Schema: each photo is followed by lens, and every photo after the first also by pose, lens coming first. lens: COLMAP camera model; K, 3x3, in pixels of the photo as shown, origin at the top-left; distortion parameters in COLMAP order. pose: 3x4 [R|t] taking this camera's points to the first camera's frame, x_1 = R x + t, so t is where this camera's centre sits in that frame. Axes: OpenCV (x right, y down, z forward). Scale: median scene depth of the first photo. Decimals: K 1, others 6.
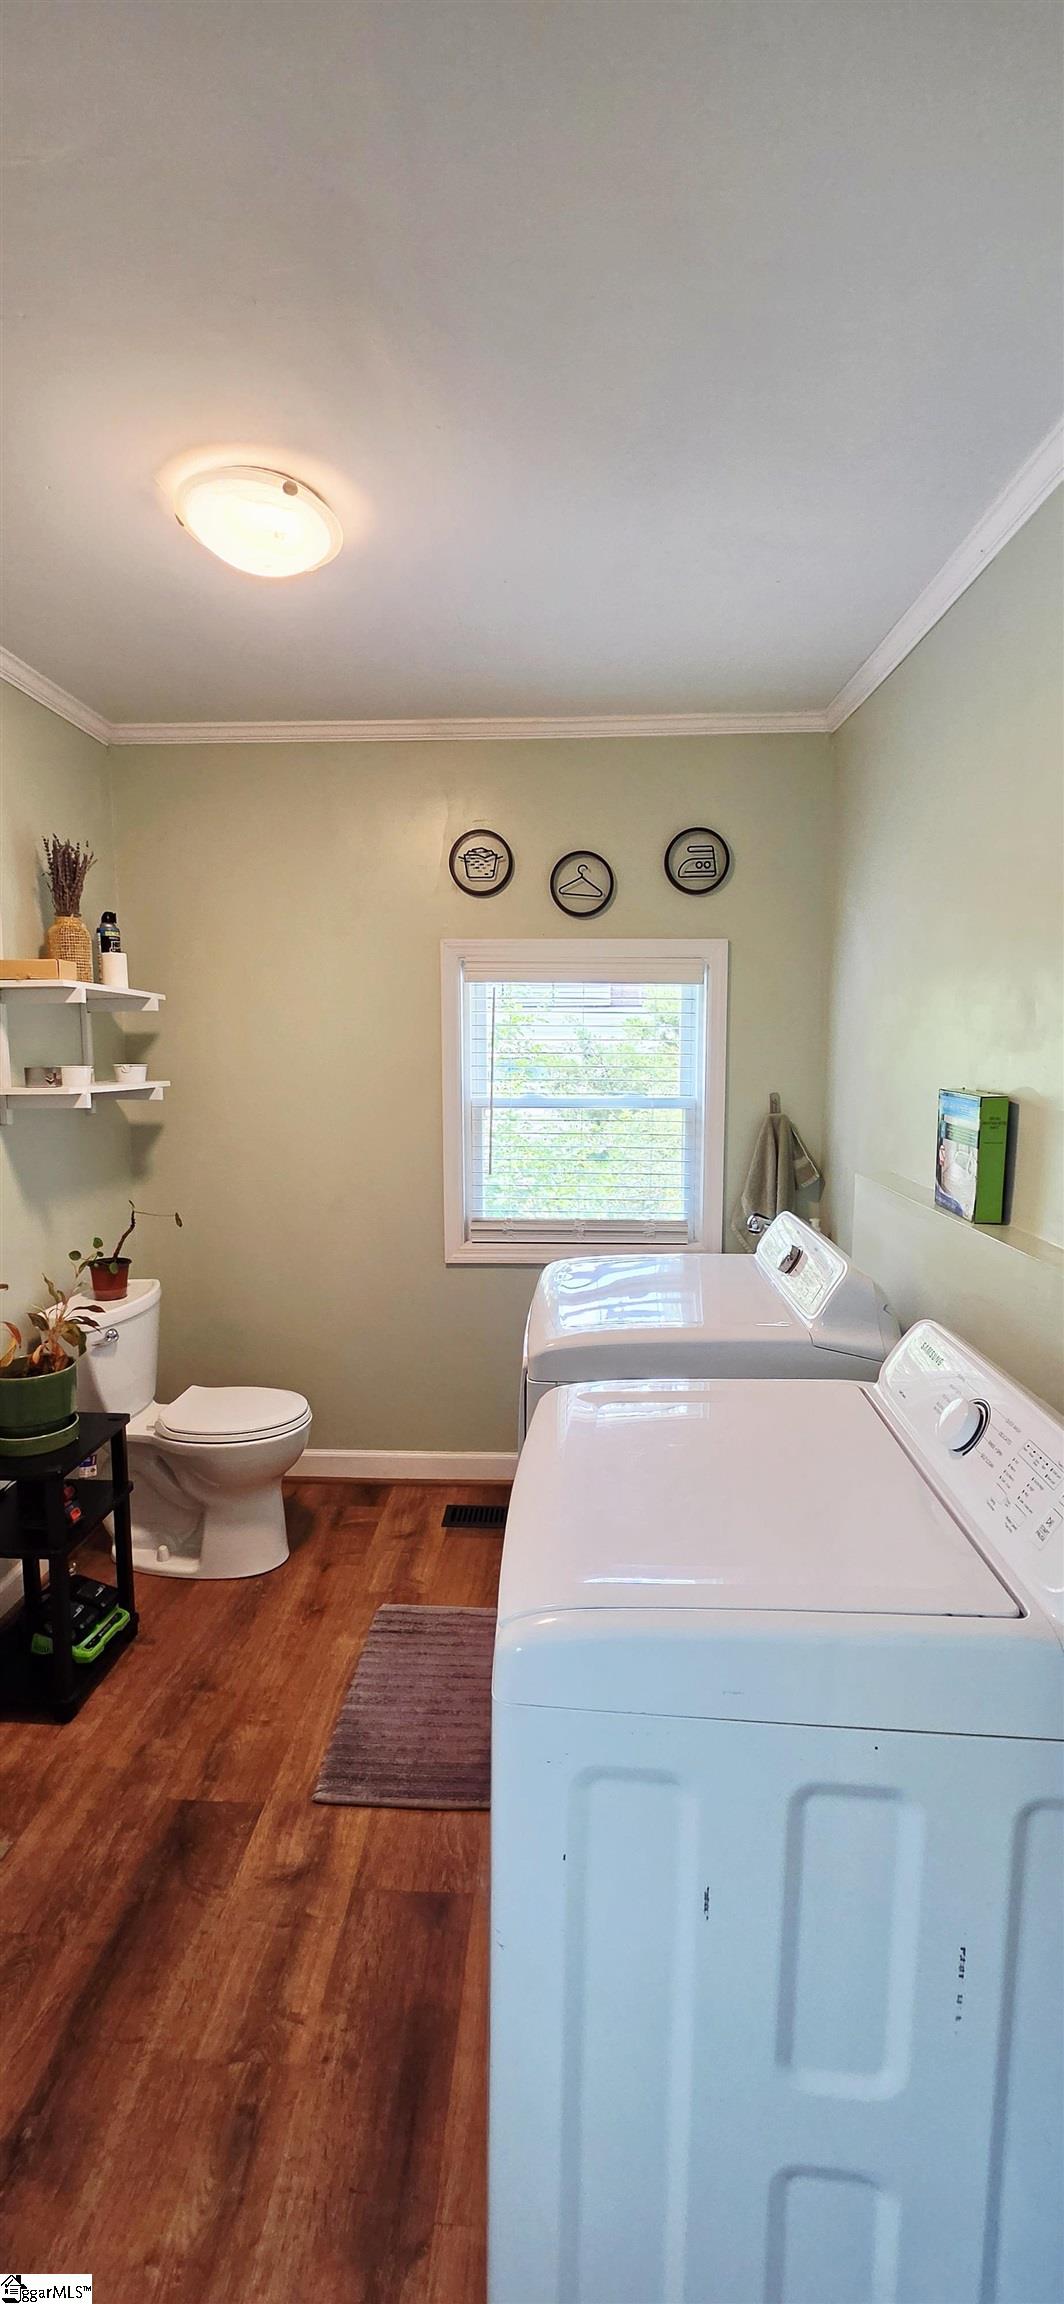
lens RADIAL K [[937.9, 0, 532.0], [0, 937.9, 1152.0], [0, 0, 1]] dist [-0.000623, -0.000119]
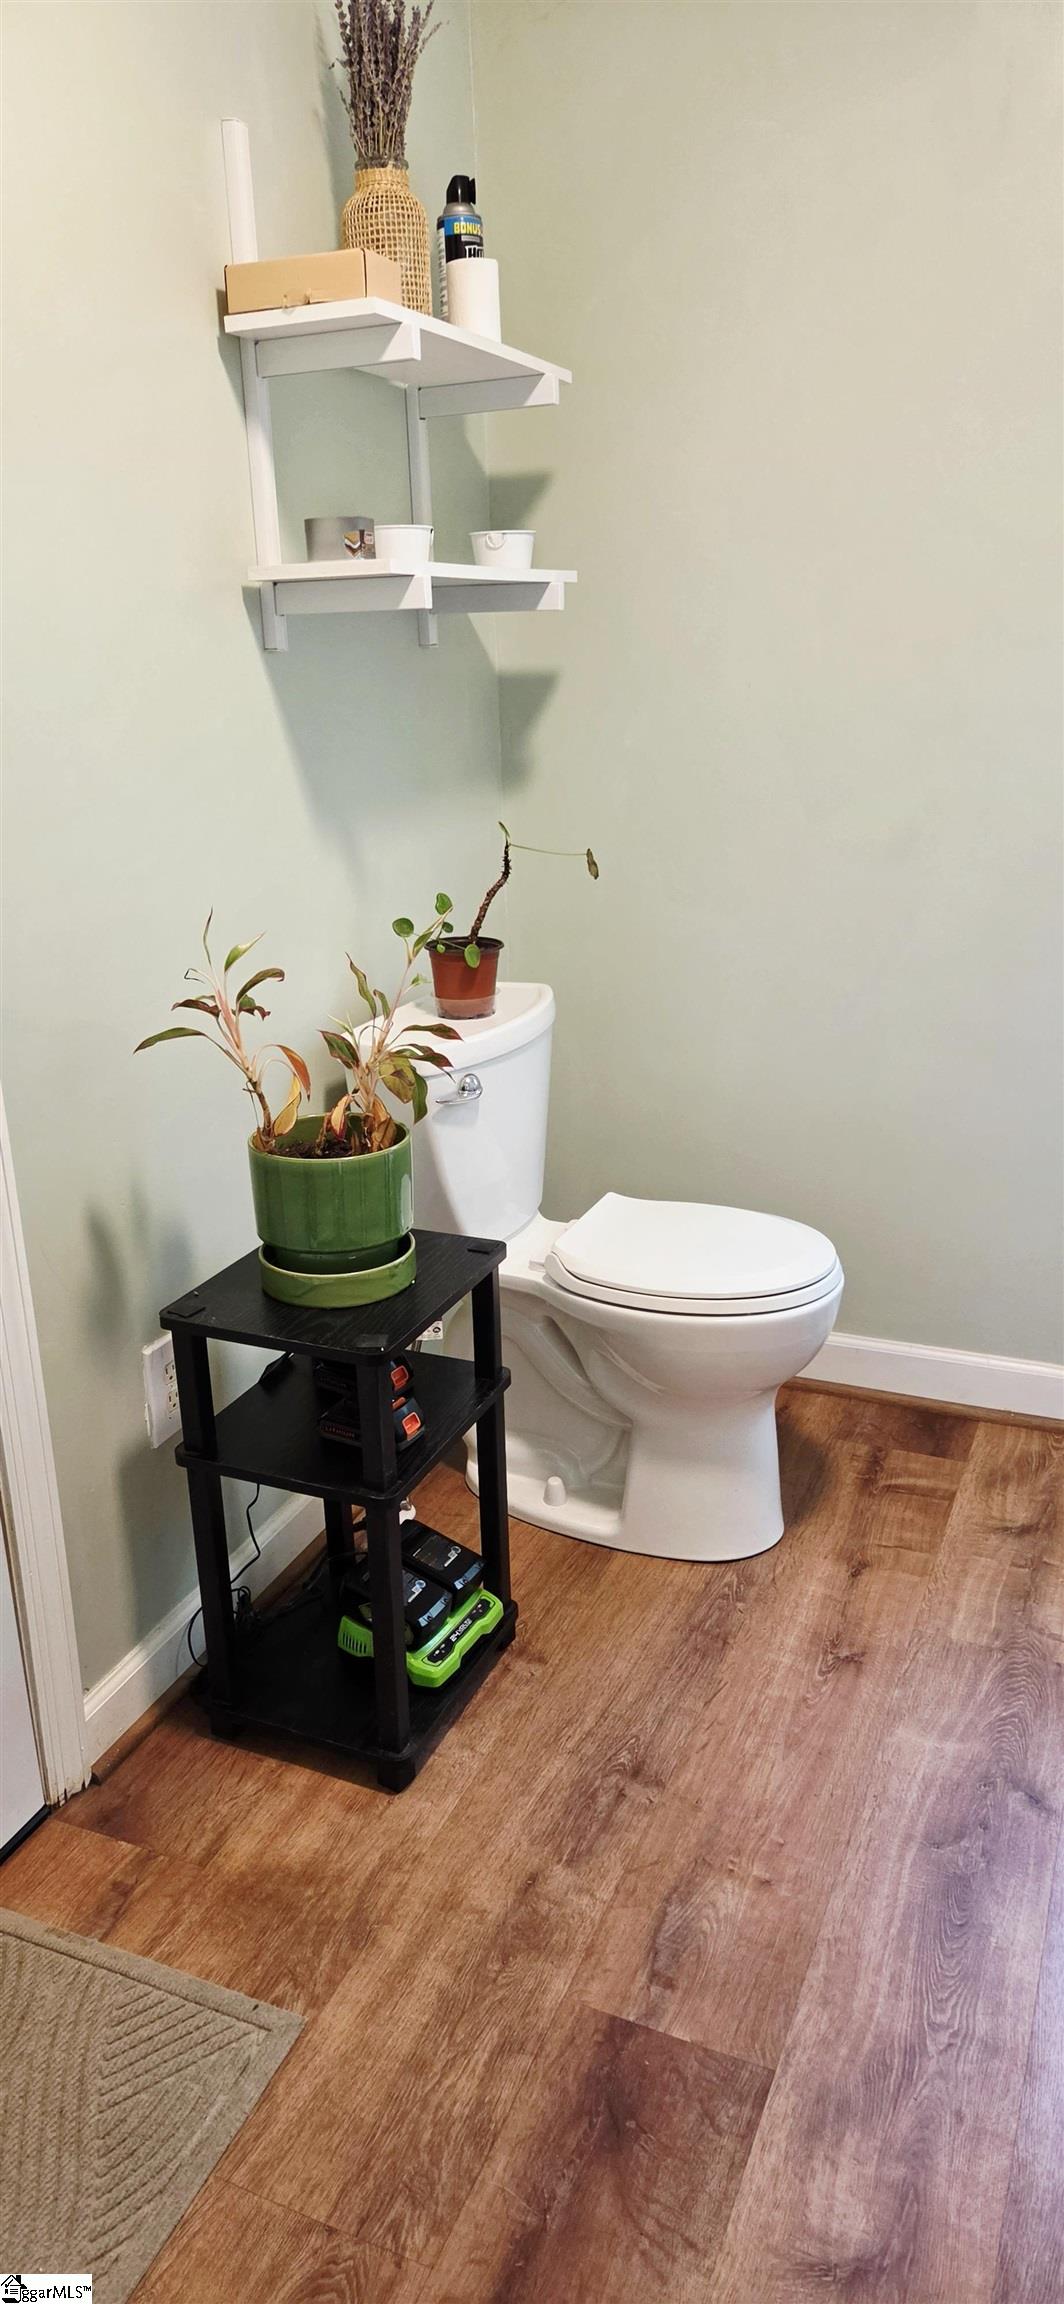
lens RADIAL K [[1540.0, 0, 532.0], [0, 1540.0, 1152.0], [0, 0, 1]] dist [0.061259, -0.061531]
pose [[0.934198, 0.088153, -0.345692, -0.136269], [-0.010137, 0.975159, 0.221276, 0.049107], [0.356611, -0.203211, 0.911885, 0.264243]]
